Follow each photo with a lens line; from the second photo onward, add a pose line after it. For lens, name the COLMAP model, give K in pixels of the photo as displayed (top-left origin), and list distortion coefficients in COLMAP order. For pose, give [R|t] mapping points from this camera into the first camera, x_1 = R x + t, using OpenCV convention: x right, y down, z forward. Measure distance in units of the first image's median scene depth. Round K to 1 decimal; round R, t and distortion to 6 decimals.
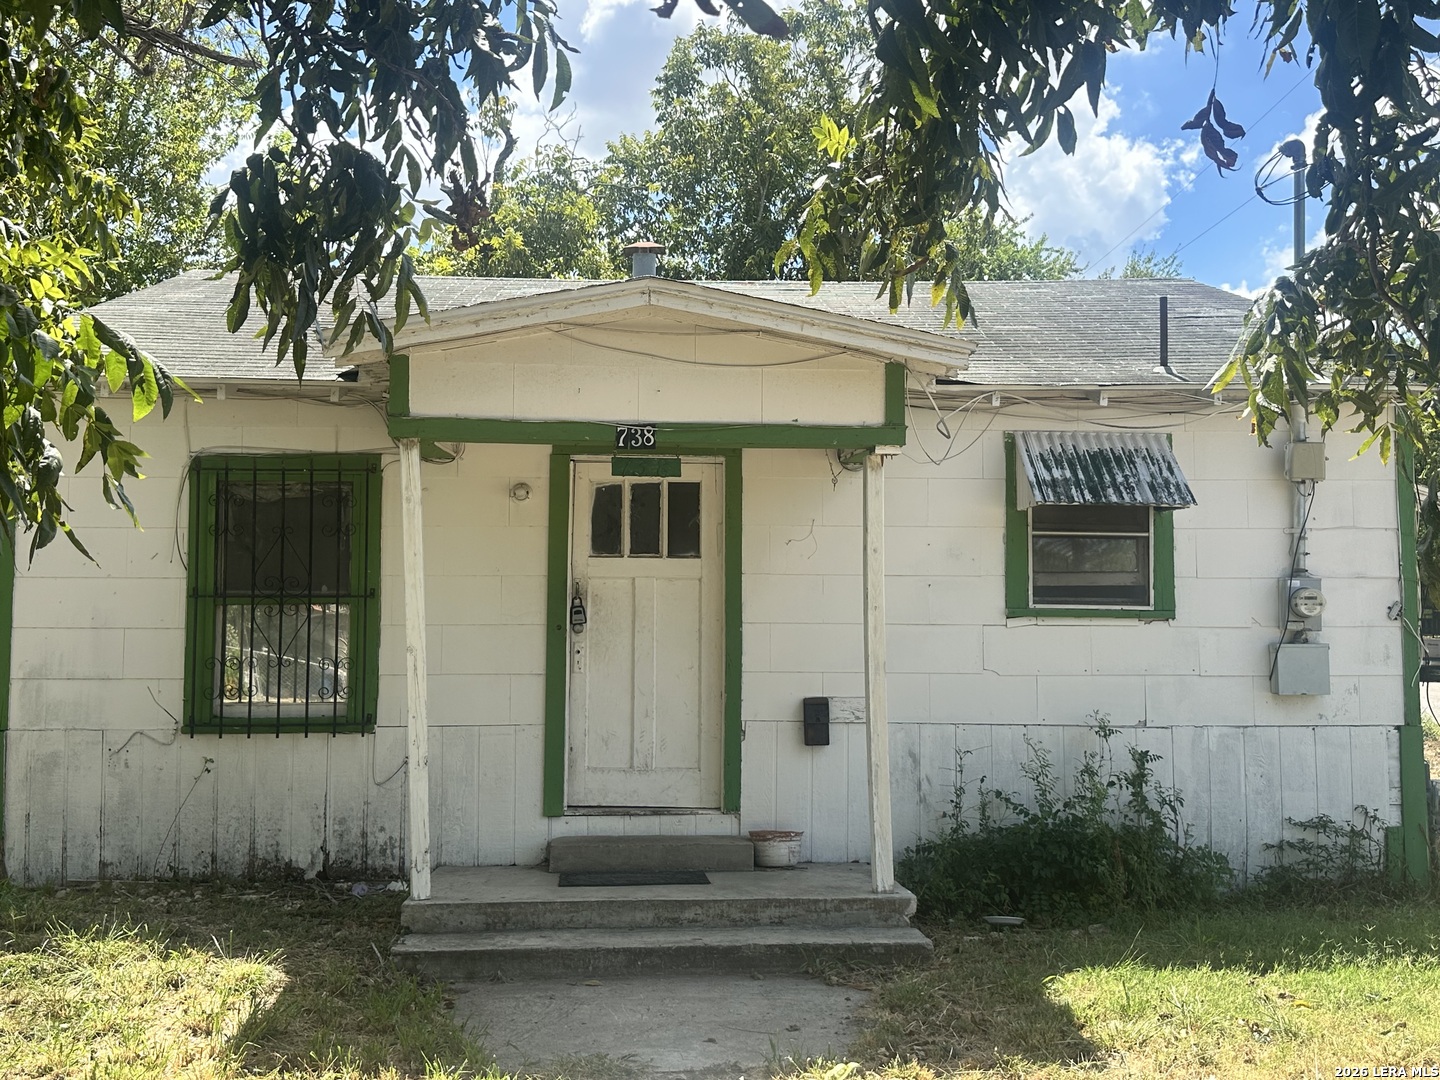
lens RADIAL K [[1440.6, 0, 720.0], [0, 1440.6, 540.0], [0, 0, 1]] dist [0.203591, -0.591913]
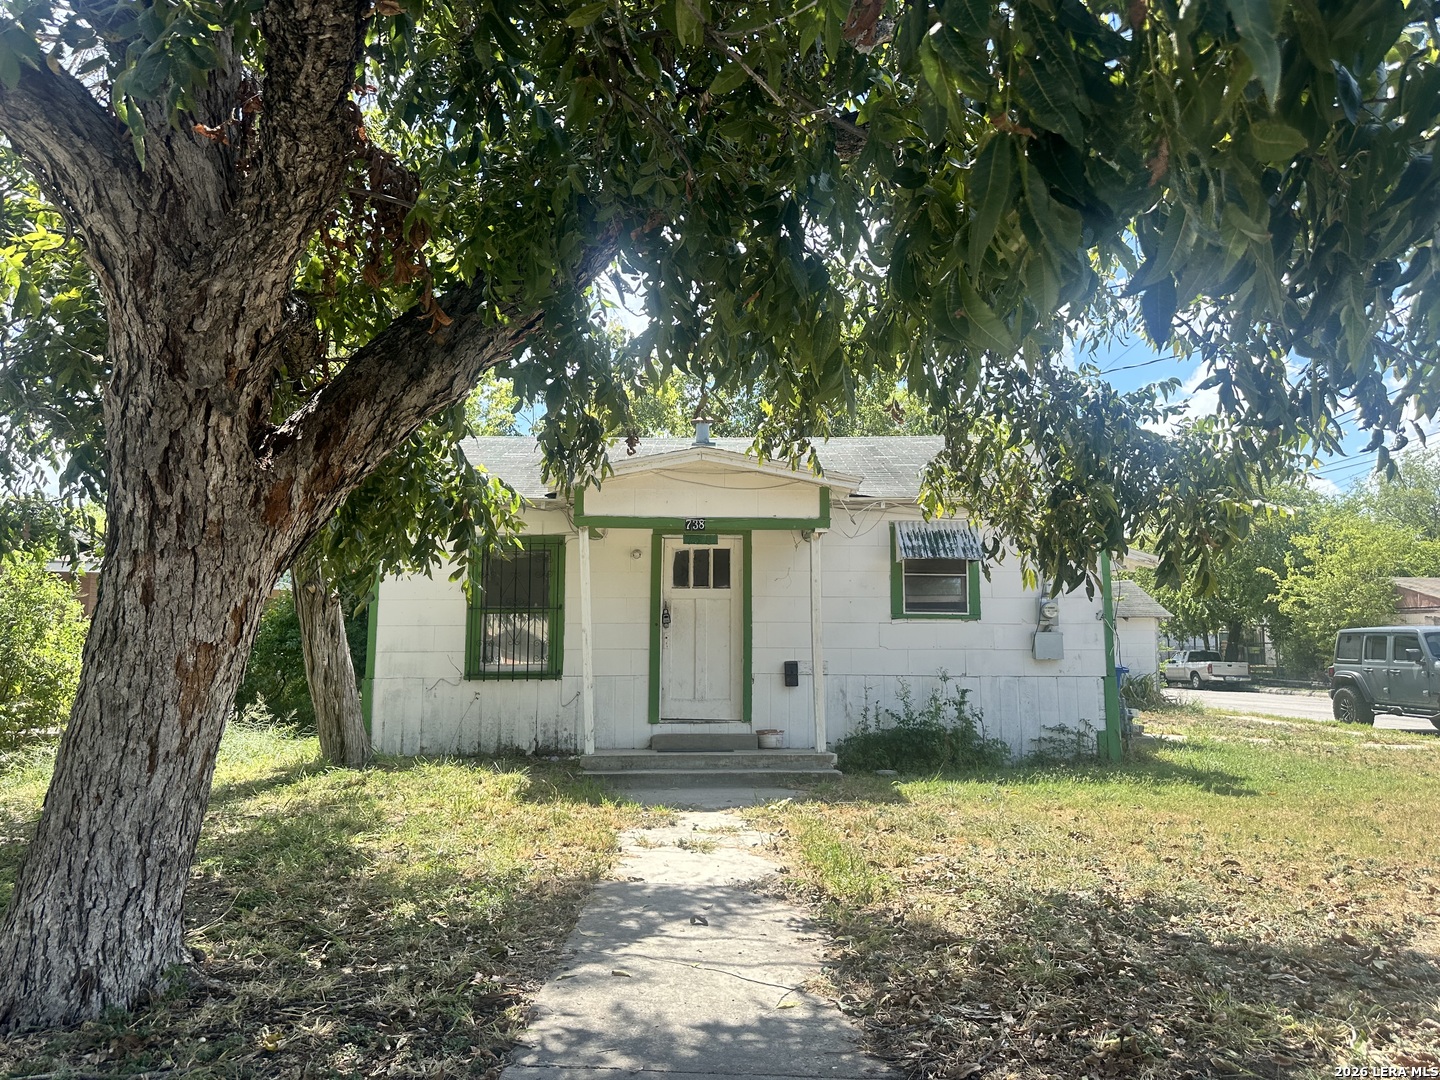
lens RADIAL K [[1003.3, 0, 720.0], [0, 1003.3, 540.0], [0, 0, 1]] dist [0.107014, -0.132798]
pose [[0.999200, -0.006595, -0.039442, 0.026384], [0.004182, 0.998132, -0.060948, 0.030344], [0.039771, 0.060734, 0.997361, -0.335221]]
